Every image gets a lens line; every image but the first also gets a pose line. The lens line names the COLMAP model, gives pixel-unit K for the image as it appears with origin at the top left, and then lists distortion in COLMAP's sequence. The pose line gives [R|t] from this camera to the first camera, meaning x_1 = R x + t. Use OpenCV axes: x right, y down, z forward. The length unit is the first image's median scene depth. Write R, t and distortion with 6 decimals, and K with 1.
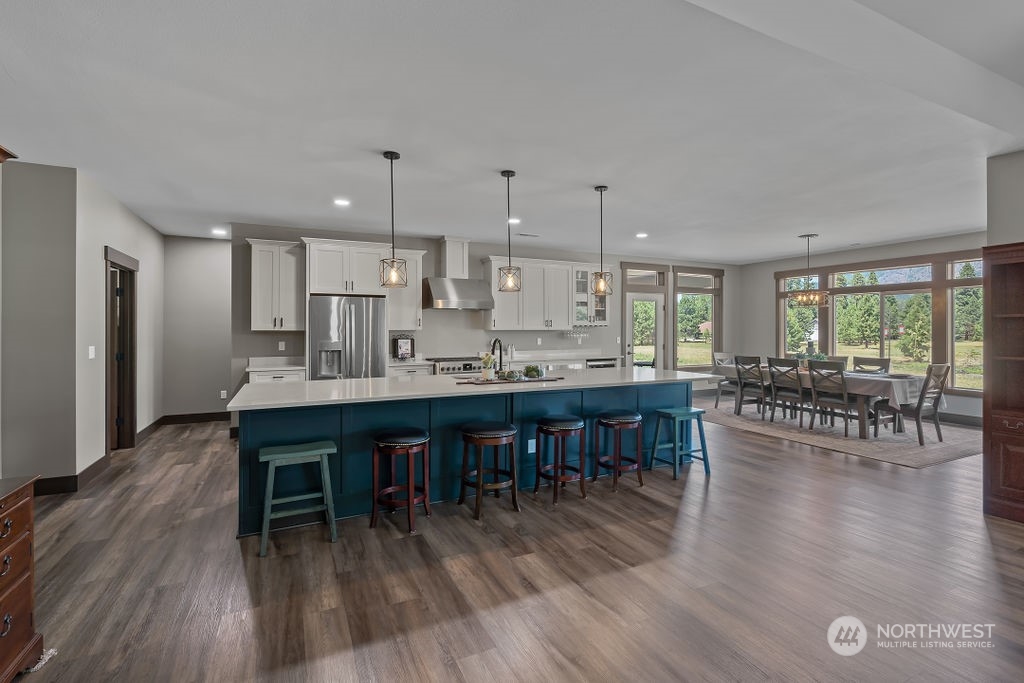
lens RADIAL K [[466.4, 0, 510.8], [0, 466.4, 330.4], [0, 0, 1]] dist [0.002751, 0.001072]
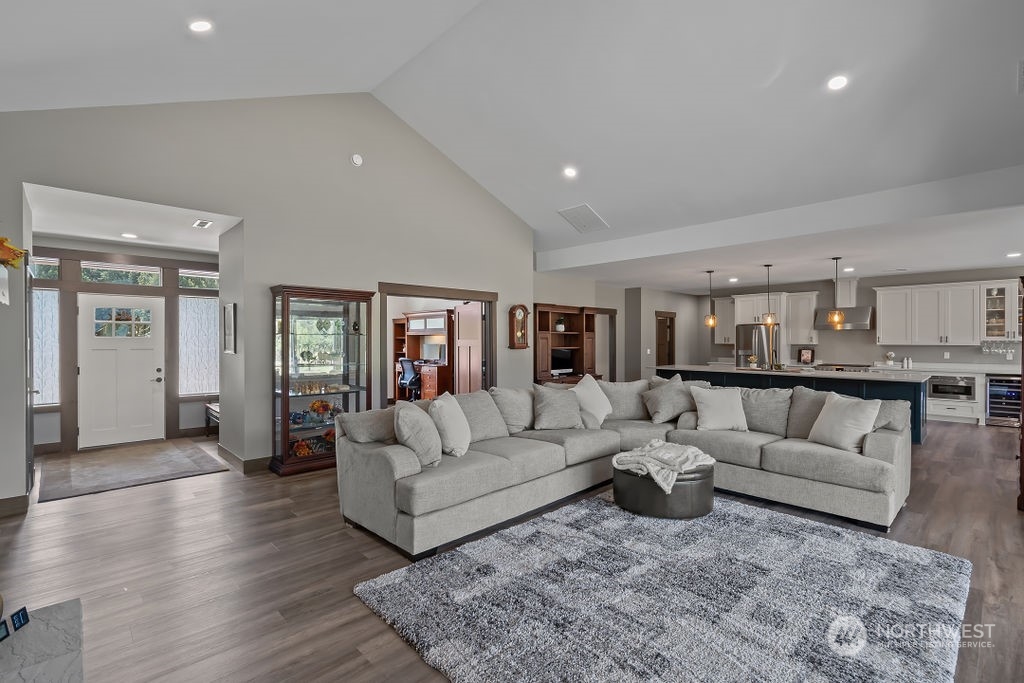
lens RADIAL K [[466.4, 0, 518.8], [0, 466.4, 340.5], [0, 0, 1]] dist [0.002751, 0.001072]
pose [[0.320376, 0.000730, -0.947290, 0.824344], [-0.004357, 0.999990, -0.000703, -0.006941], [0.947280, 0.004353, 0.320376, -0.343152]]
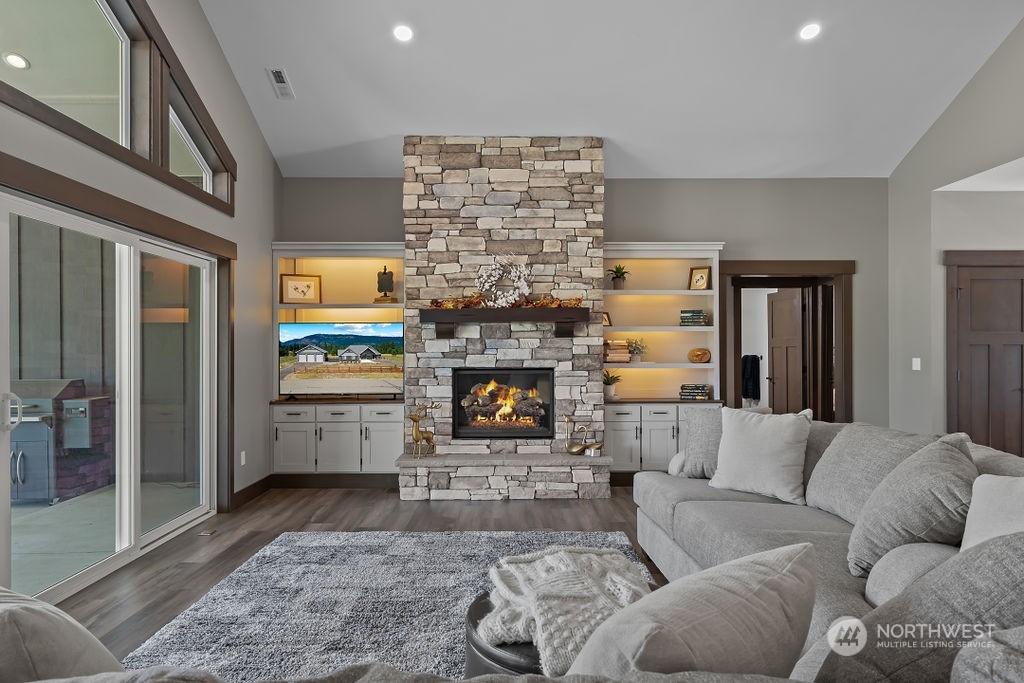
lens RADIAL K [[708.0, 0, 520.8], [0, 708.0, 347.5], [0, 0, 1]] dist [0.005591, 0.003747]
pose [[-0.908933, 0.005420, 0.416908, 0.284280], [0.005120, 0.999985, -0.001837, 0.007693], [-0.416912, 0.000465, -0.908947, 0.266459]]
